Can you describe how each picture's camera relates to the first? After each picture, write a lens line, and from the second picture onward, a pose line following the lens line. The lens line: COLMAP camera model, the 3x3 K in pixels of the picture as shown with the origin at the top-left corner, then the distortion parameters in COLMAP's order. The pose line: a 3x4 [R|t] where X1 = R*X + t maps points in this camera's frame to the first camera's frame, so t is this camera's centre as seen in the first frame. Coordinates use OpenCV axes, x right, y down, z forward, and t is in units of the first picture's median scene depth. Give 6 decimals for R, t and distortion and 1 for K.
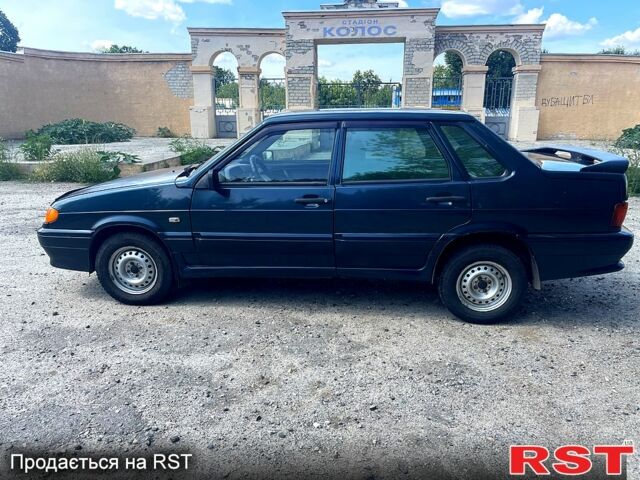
lens RADIAL K [[491.7, 0, 311.5], [0, 491.7, 239.9], [0, 0, 1]] dist [0.095035, -0.128210]
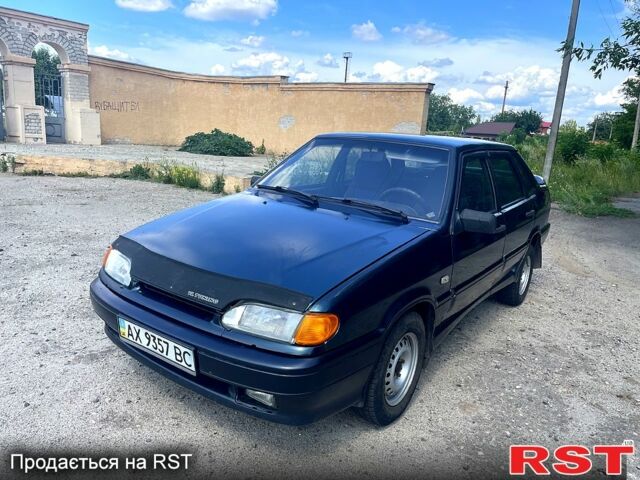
lens RADIAL K [[491.7, 0, 311.5], [0, 491.7, 239.9], [0, 0, 1]] dist [0.095035, -0.128210]
pose [[0.488483, -0.159127, 0.857941, -0.220041], [0.153793, 0.983539, 0.094857, -0.044408], [-0.858913, 0.085610, 0.504915, 0.168101]]
